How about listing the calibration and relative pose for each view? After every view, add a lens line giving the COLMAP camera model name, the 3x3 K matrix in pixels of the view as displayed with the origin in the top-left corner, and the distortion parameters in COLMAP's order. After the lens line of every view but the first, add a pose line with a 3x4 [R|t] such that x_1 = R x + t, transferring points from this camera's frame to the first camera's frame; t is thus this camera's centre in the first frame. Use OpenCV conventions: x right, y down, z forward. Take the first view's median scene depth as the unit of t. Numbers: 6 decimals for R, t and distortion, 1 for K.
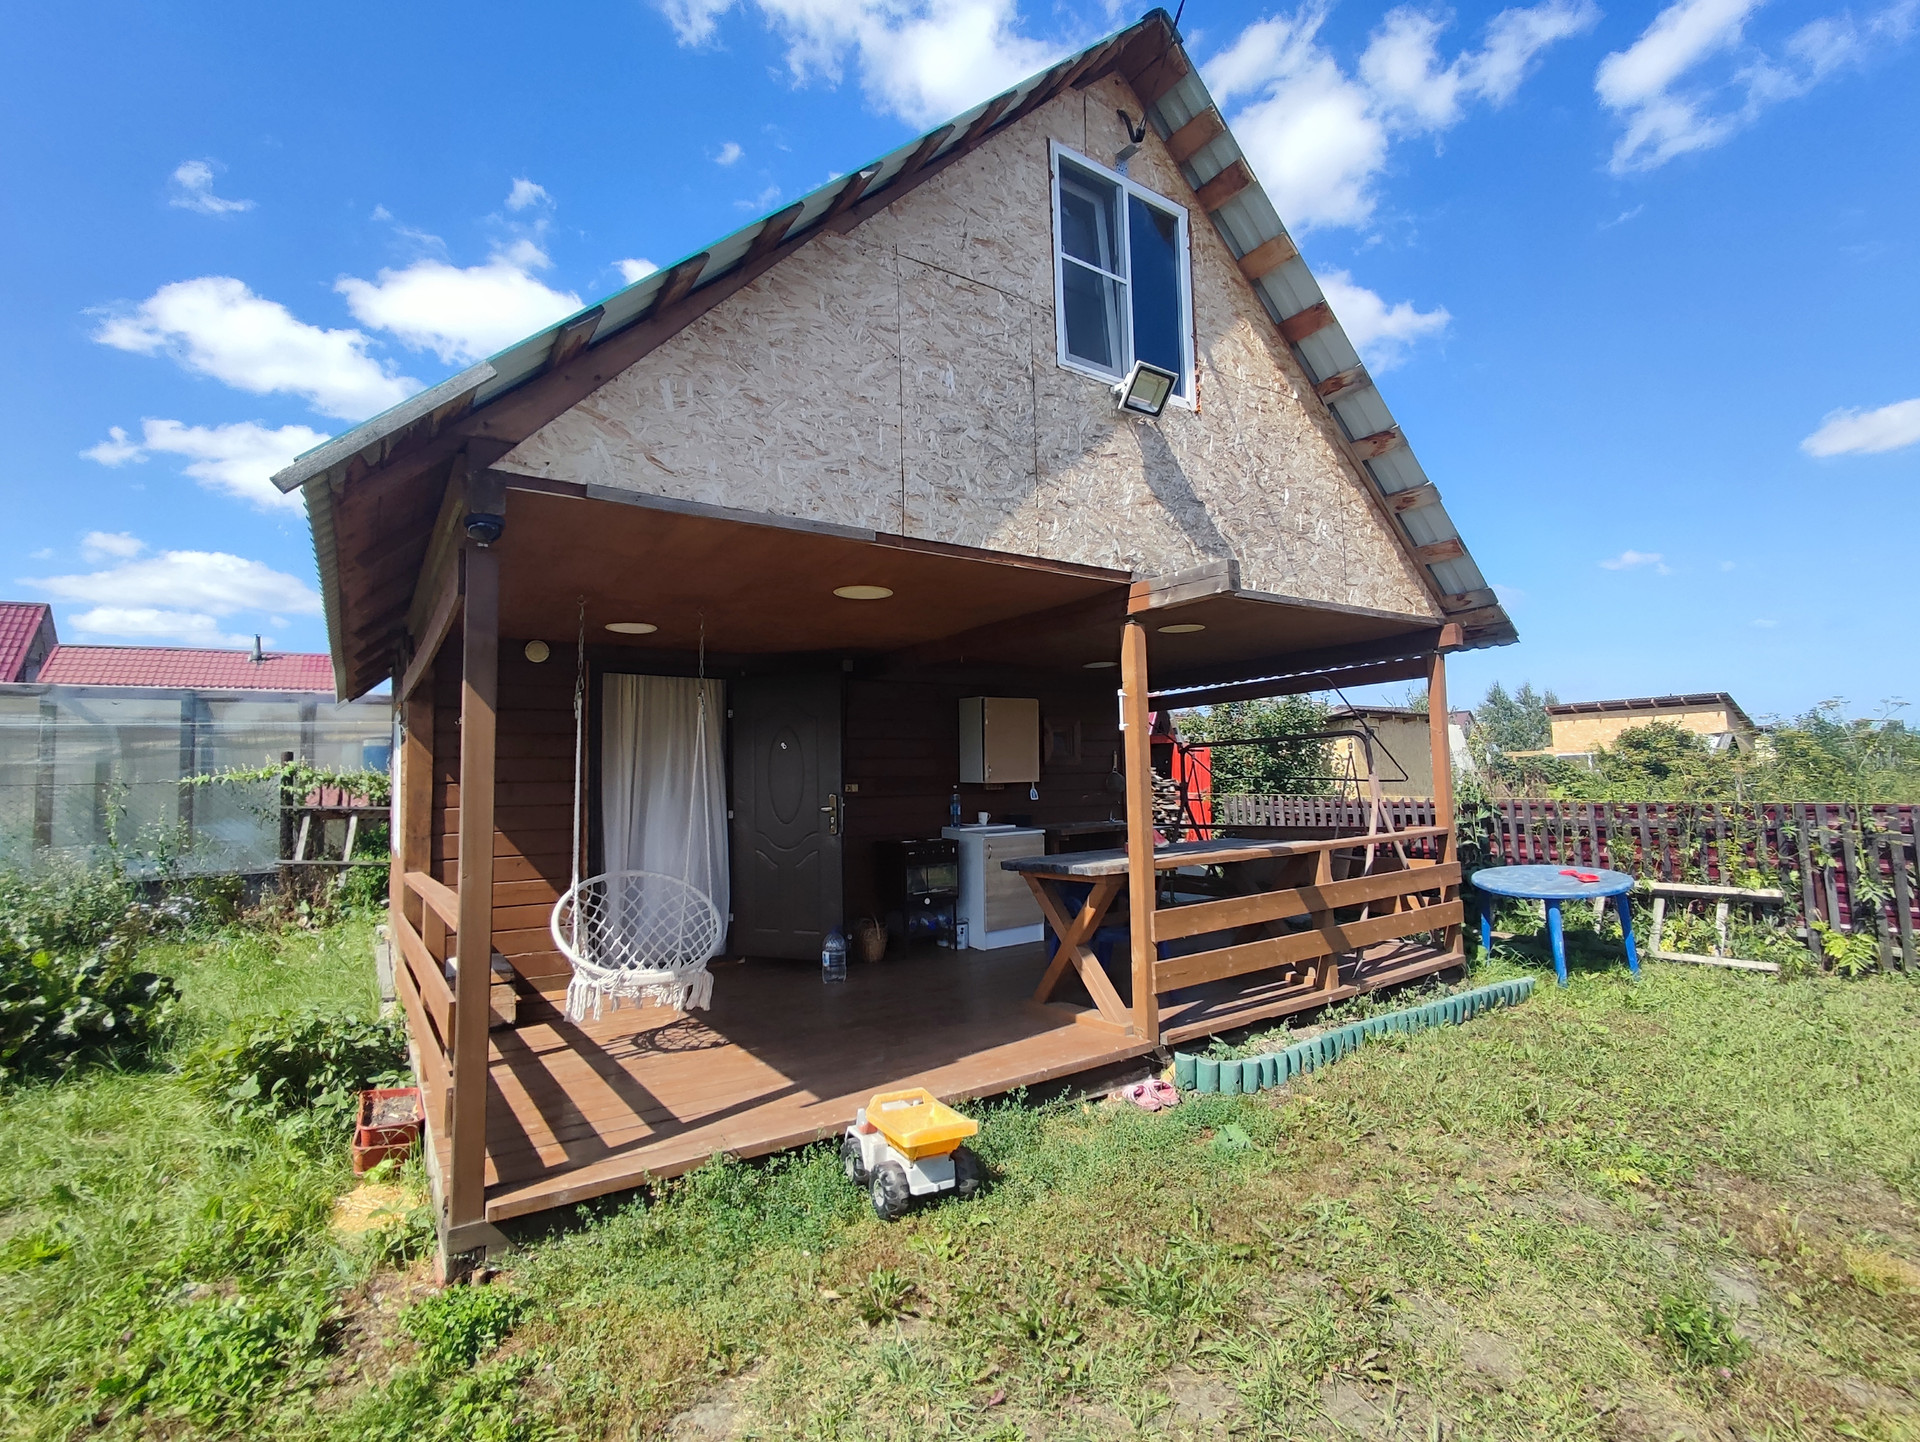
lens RADIAL K [[879.5, 0, 957.2], [0, 879.5, 716.5], [0, 0, 1]] dist [-0.003717, -0.001531]
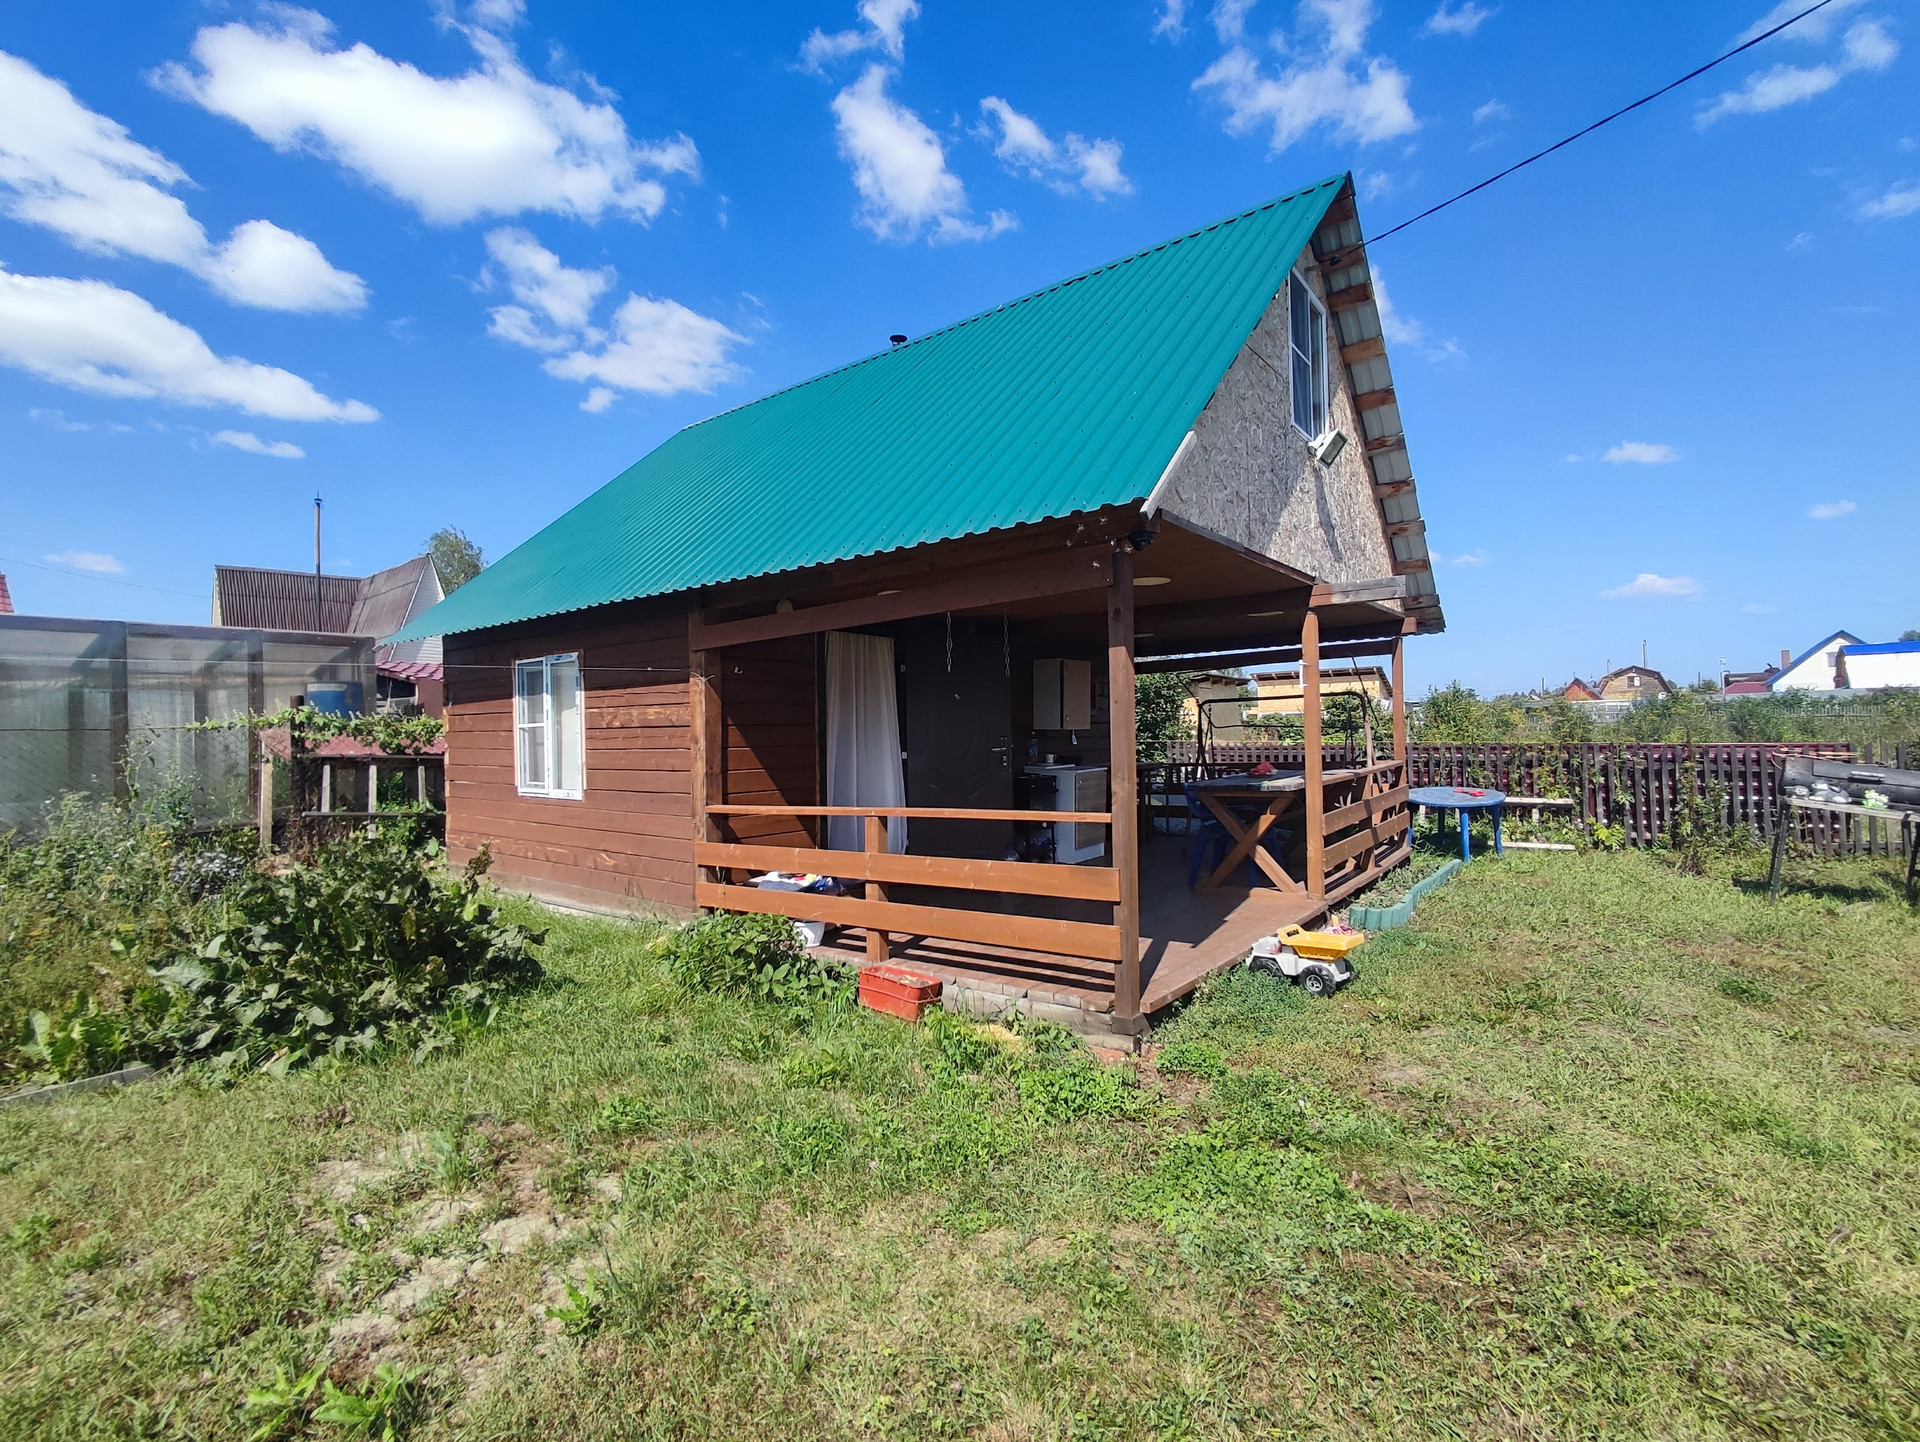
lens RADIAL K [[879.5, 0, 957.3], [0, 879.5, 716.4], [0, 0, 1]] dist [-0.003717, -0.001531]
pose [[0.950888, 0.006999, 0.309457, -0.548282], [-0.022442, 0.998672, 0.046370, 0.004878], [-0.308721, -0.051038, 0.949782, -0.123332]]
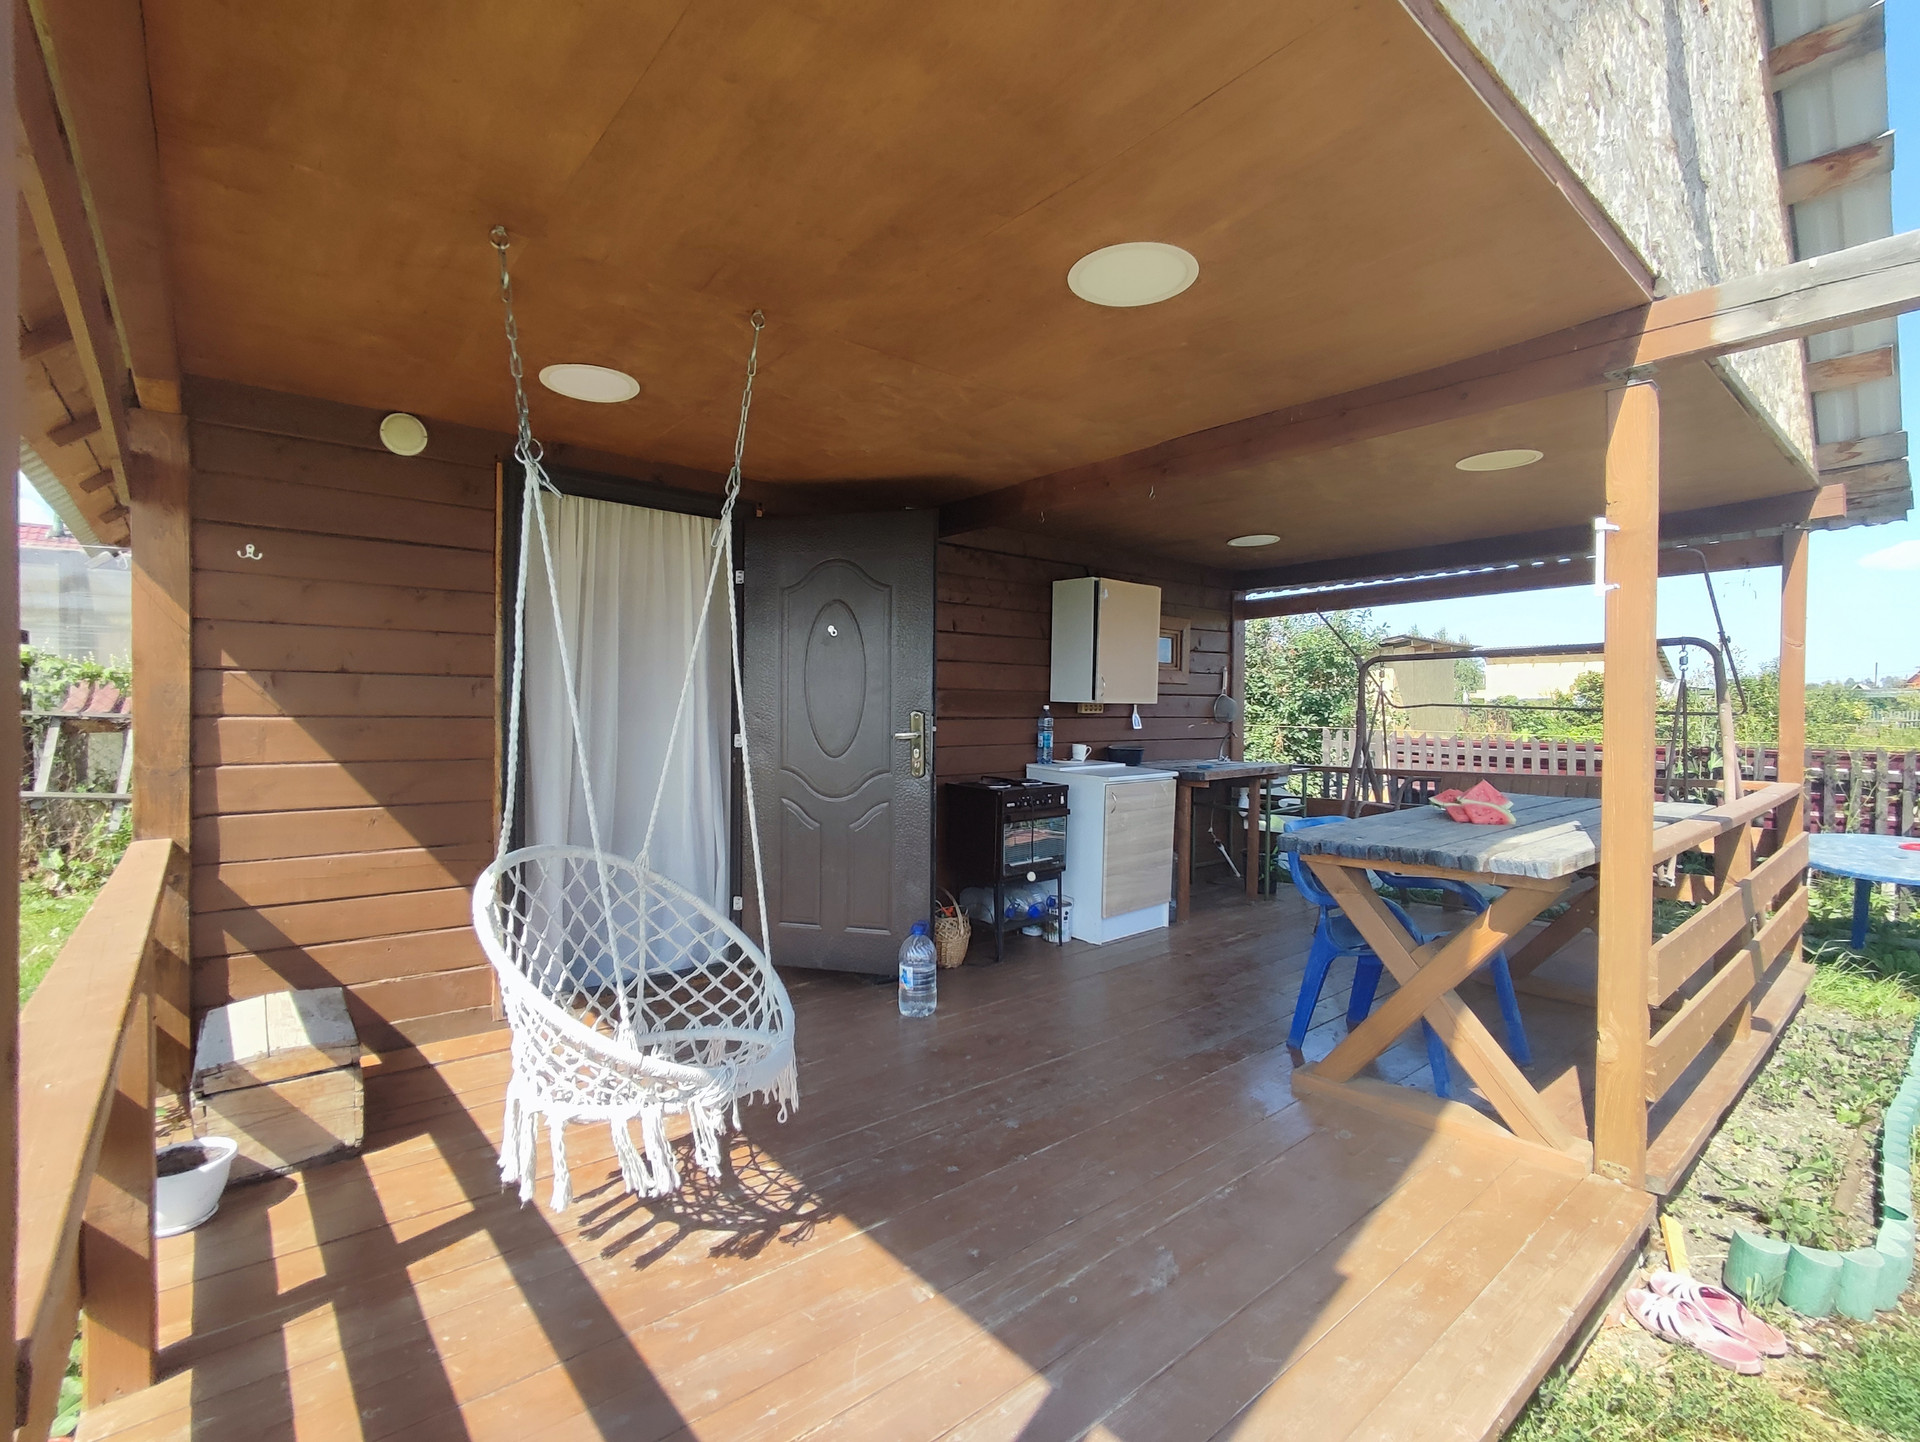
lens RADIAL K [[879.5, 0, 954.4], [0, 879.5, 719.2], [0, 0, 1]] dist [-0.003717, -0.001531]
pose [[0.994553, 0.025716, 0.101014, -0.168246], [-0.034054, 0.996075, 0.081701, 0.040785], [-0.098517, -0.084696, 0.991525, 0.368811]]
